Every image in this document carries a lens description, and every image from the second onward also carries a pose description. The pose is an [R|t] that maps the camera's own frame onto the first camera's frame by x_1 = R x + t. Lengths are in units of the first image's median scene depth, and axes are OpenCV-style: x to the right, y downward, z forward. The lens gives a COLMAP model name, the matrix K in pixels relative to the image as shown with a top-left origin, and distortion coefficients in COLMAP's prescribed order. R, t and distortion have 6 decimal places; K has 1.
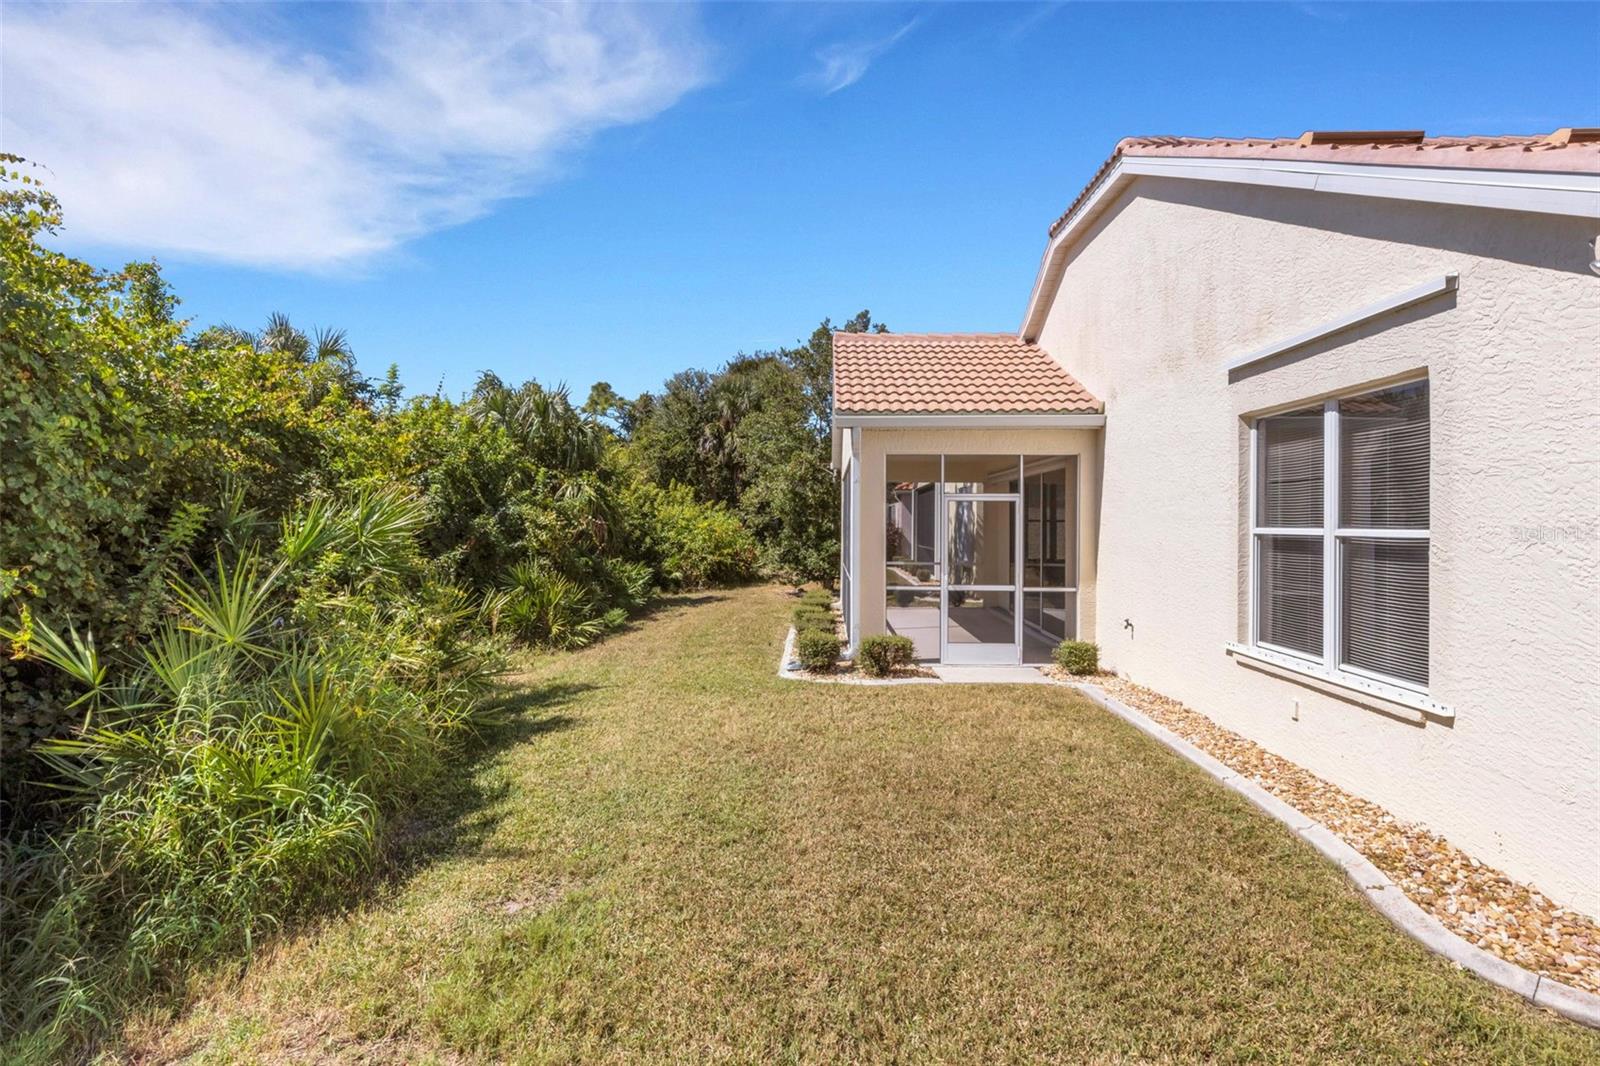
lens RADIAL K [[761.0, 0, 801.9], [0, 761.0, 519.1], [0, 0, 1]] dist [0.014491, -0.000904]
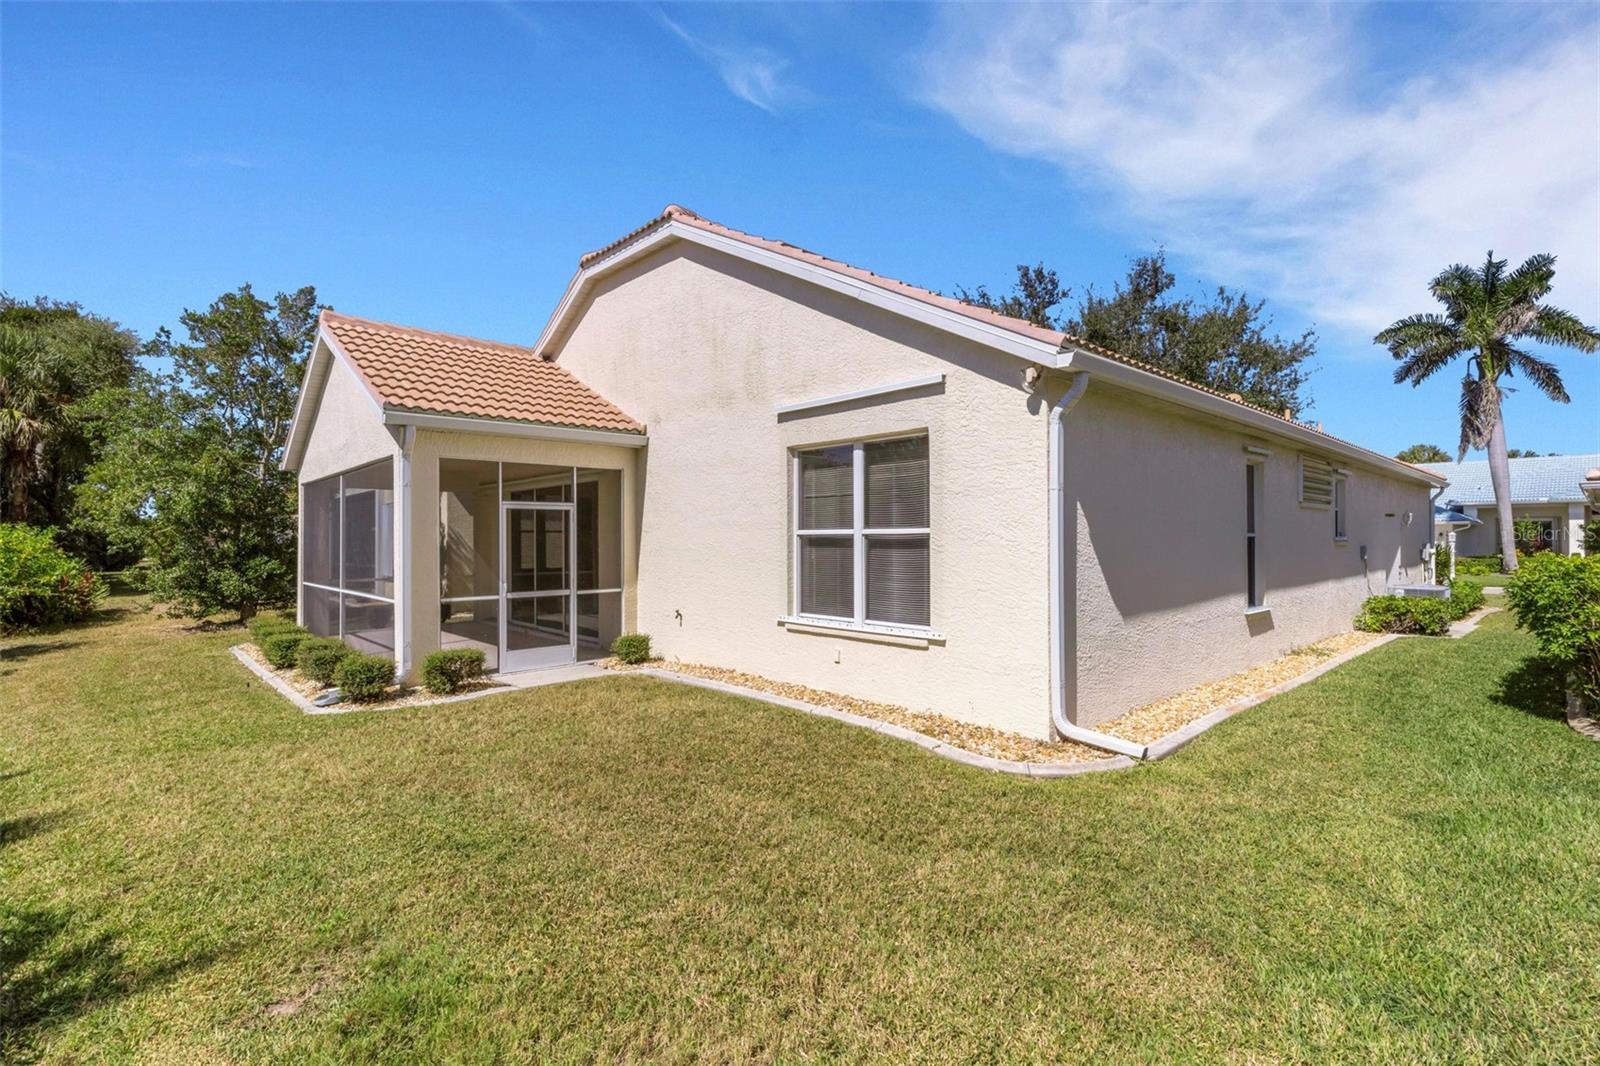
lens RADIAL K [[714.8, 0, 842.7], [0, 714.8, 531.6], [0, 0, 1]] dist [0.015631, -0.000815]
pose [[0.713150, -0.008793, 0.700956, -0.243224], [0.008551, 0.999956, 0.003843, 0.009402], [-0.700959, 0.003254, 0.713194, 0.032122]]
